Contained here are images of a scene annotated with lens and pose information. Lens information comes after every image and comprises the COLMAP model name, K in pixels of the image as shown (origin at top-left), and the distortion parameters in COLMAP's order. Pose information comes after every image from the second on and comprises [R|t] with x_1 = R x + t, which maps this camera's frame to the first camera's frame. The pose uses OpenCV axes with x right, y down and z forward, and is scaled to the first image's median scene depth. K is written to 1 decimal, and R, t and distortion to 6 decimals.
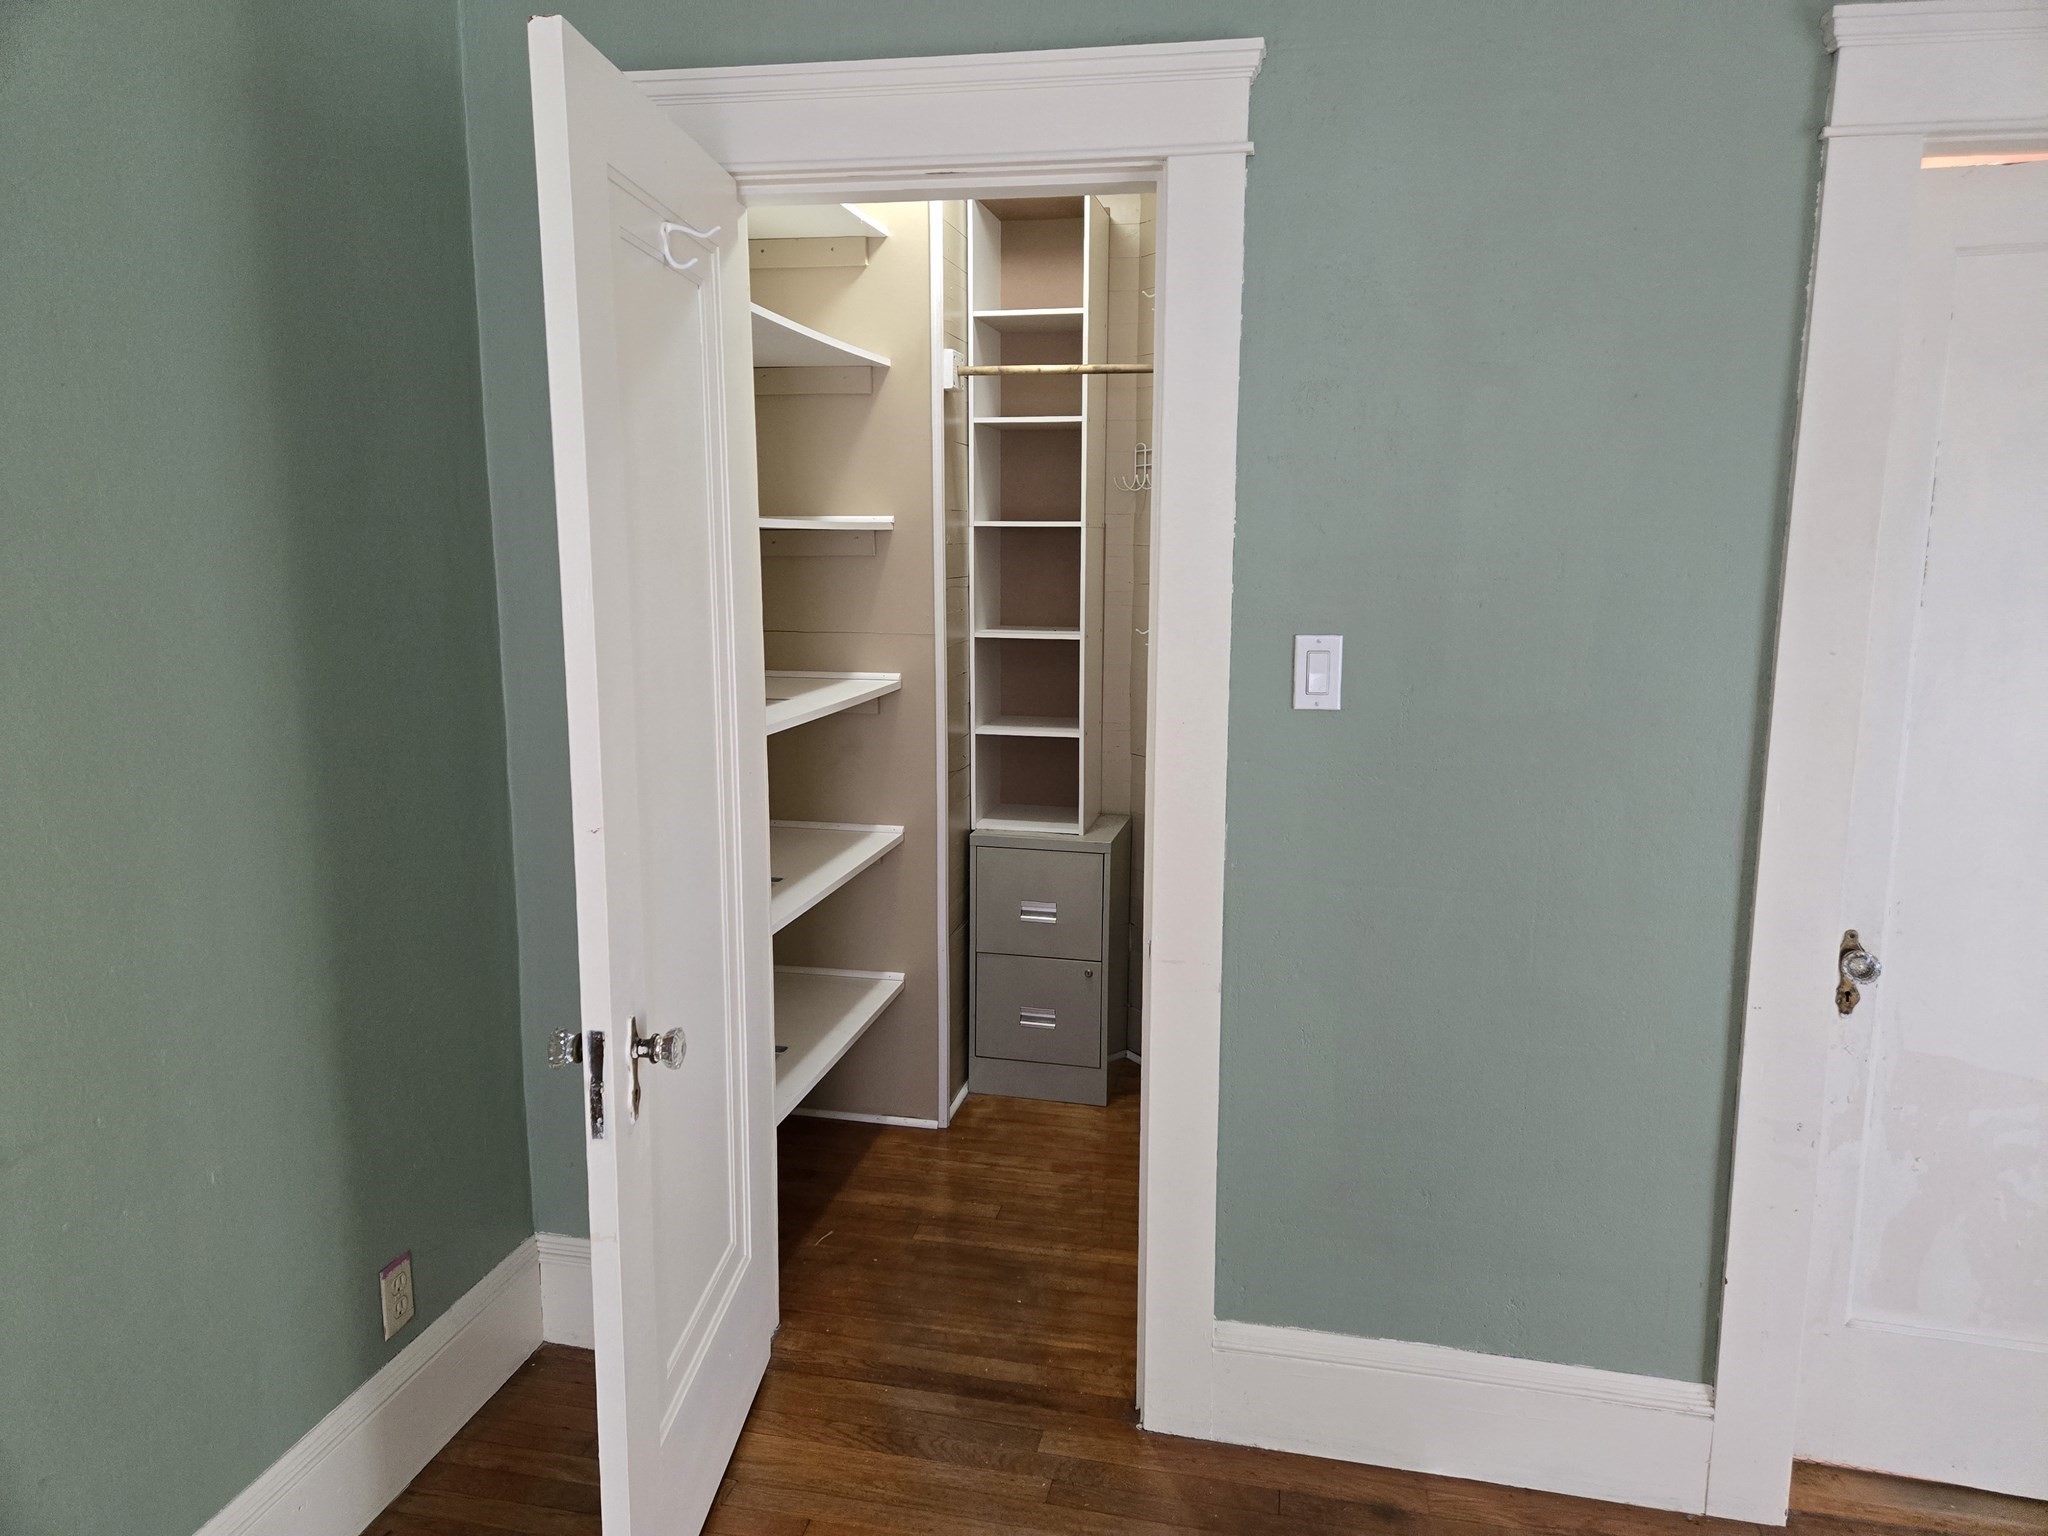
lens RADIAL K [[1365.5, 0, 1031.9], [0, 1365.5, 759.6], [0, 0, 1]] dist [0.087925, -0.066773]
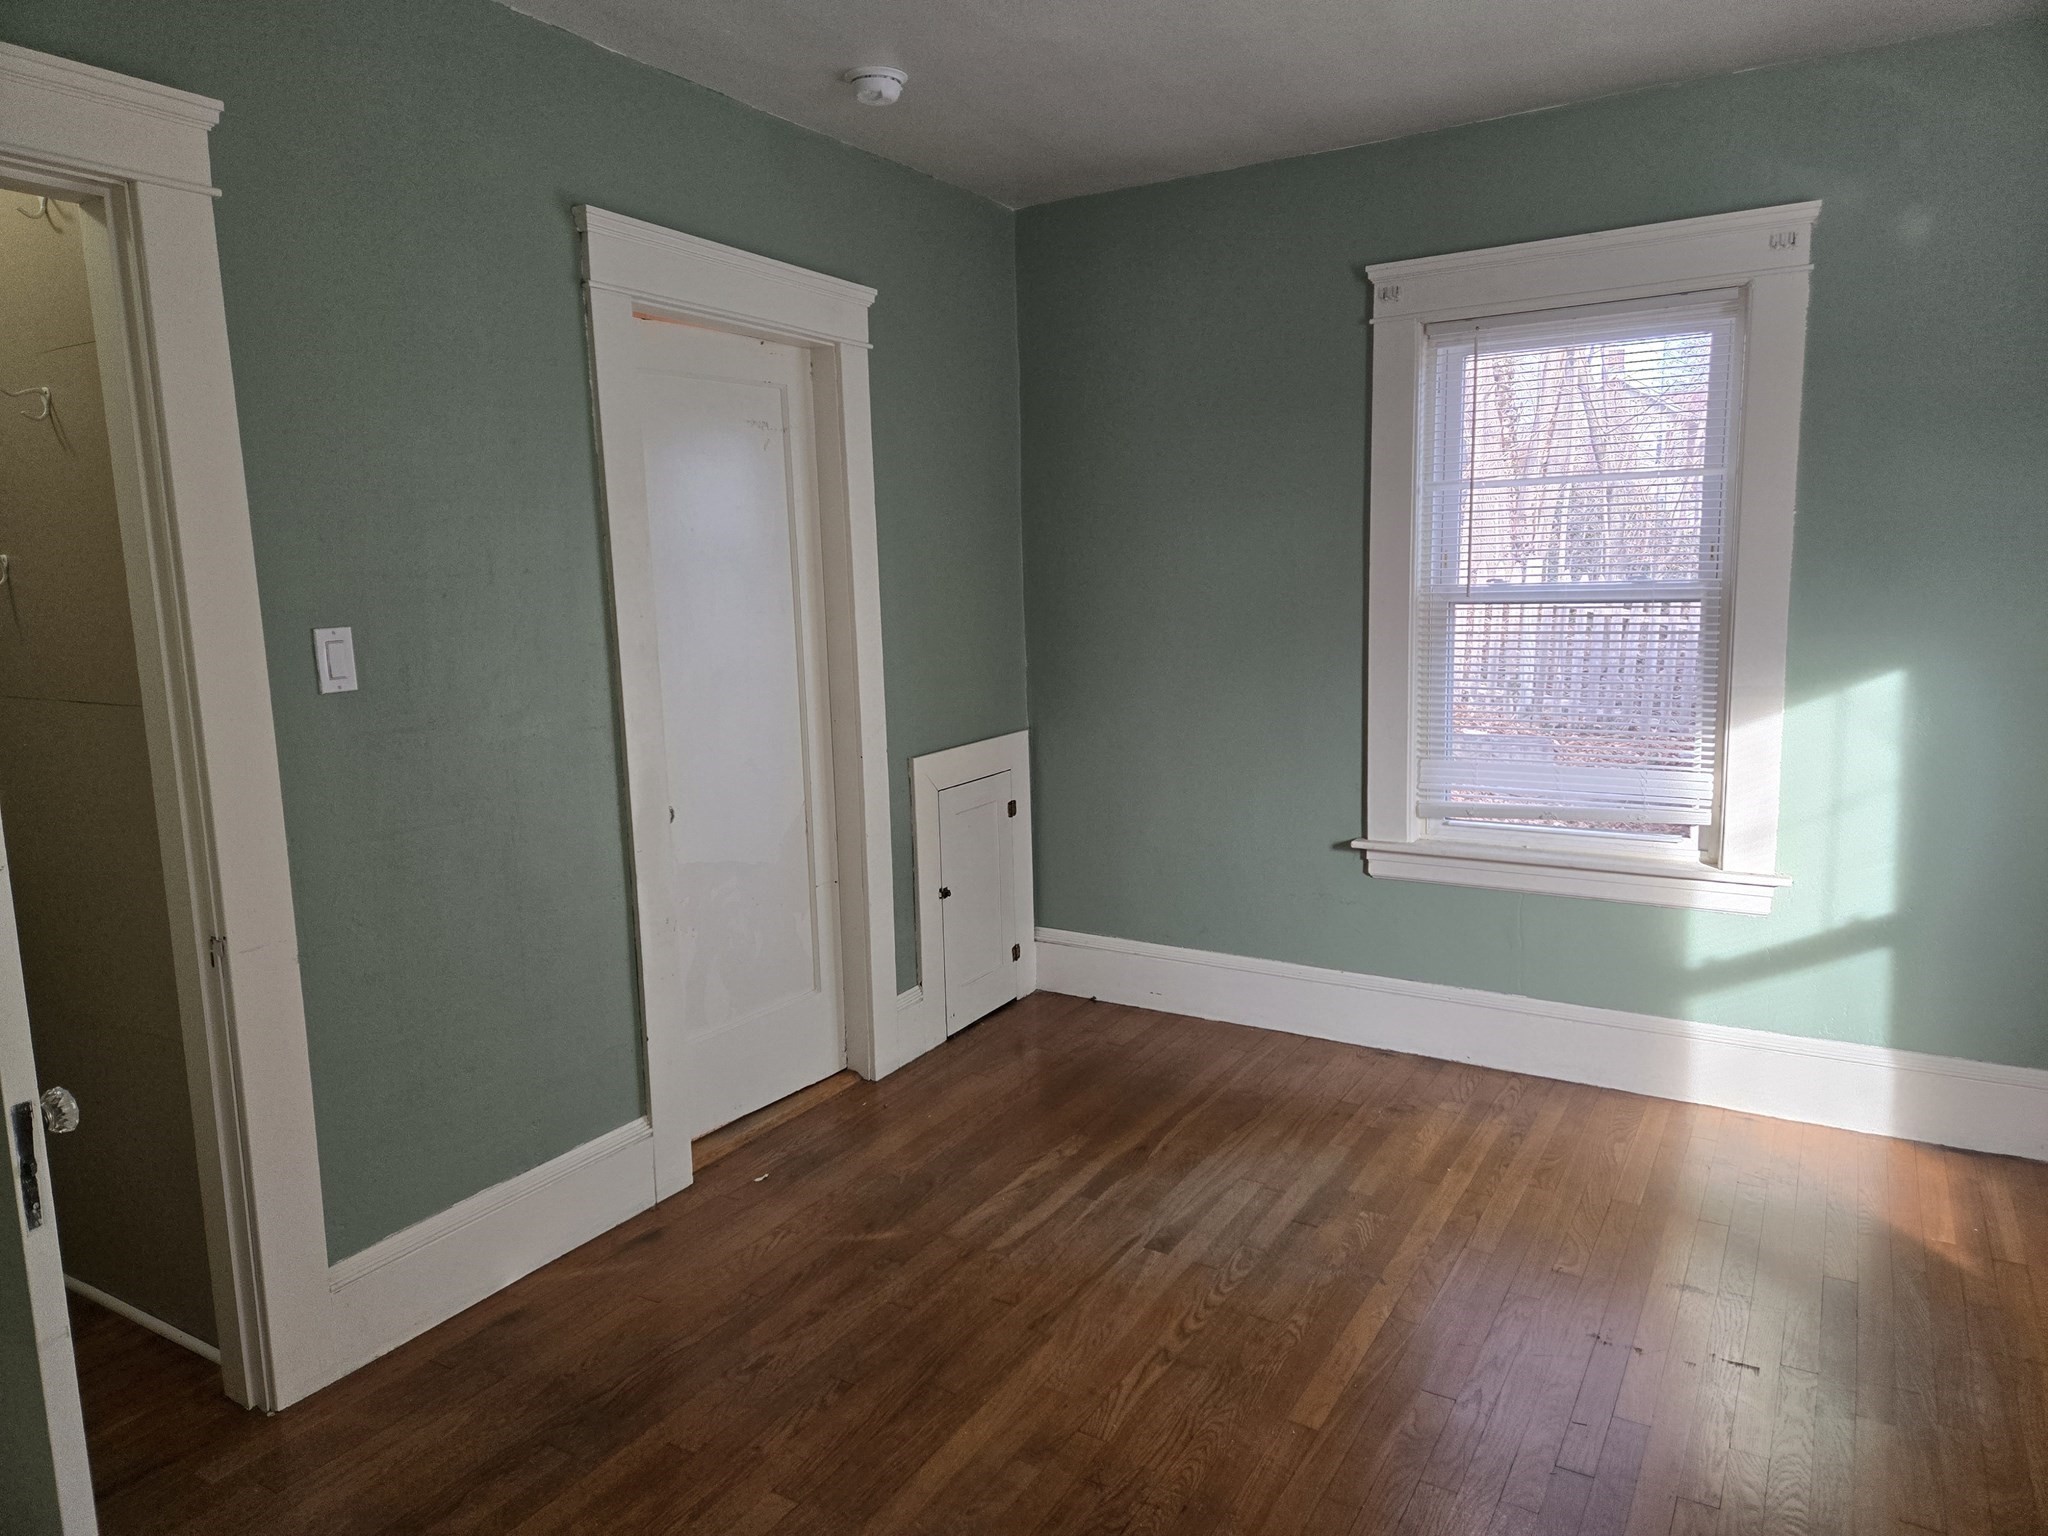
lens RADIAL K [[1365.5, 0, 1031.9], [0, 1365.5, 759.6], [0, 0, 1]] dist [0.087925, -0.066773]
pose [[0.334219, -0.152217, 0.930122, -0.695031], [0.177948, 0.979314, 0.096326, 0.010123], [-0.925544, 0.133320, 0.354392, 0.055576]]
